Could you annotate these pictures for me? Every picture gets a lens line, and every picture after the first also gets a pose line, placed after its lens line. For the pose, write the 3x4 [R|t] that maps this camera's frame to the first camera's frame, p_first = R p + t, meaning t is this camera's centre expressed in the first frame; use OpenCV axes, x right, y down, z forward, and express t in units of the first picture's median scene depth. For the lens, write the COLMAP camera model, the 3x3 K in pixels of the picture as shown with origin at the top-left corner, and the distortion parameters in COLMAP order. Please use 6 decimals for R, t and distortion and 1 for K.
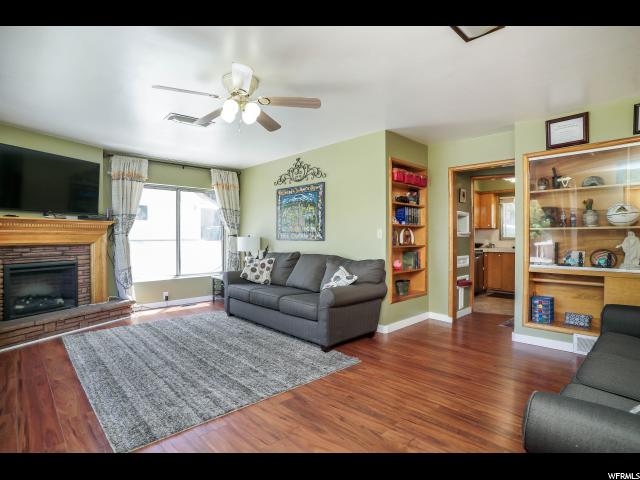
lens RADIAL K [[333.1, 0, 318.2], [0, 333.1, 240.3], [0, 0, 1]] dist [-0.039496, 0.006090]
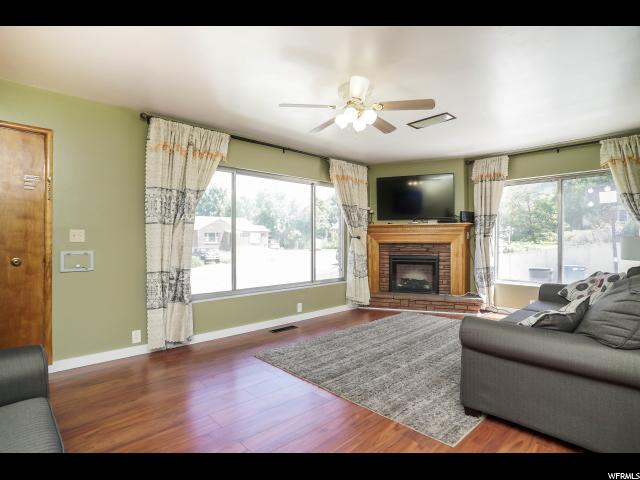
lens RADIAL K [[333.1, 0, 321.5], [0, 333.1, 240.0], [0, 0, 1]] dist [-0.039496, 0.006090]
pose [[0.020525, 0.000444, -0.999789, 0.451398], [-0.010694, 0.999943, 0.000224, 0.003845], [0.999732, 0.010687, 0.020529, 0.488917]]
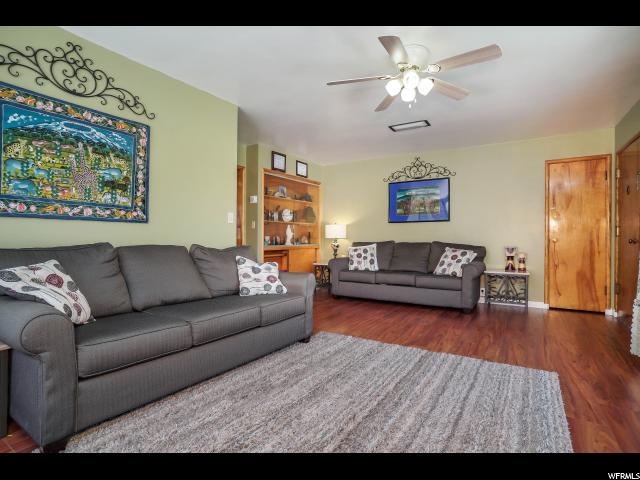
lens RADIAL K [[333.1, 0, 315.9], [0, 333.1, 236.6], [0, 0, 1]] dist [-0.039496, 0.006090]
pose [[-0.225991, 0.004606, 0.974119, -0.624309], [0.008992, 0.999956, -0.002642, 0.029647], [-0.974088, 0.008162, -0.226022, 0.831674]]
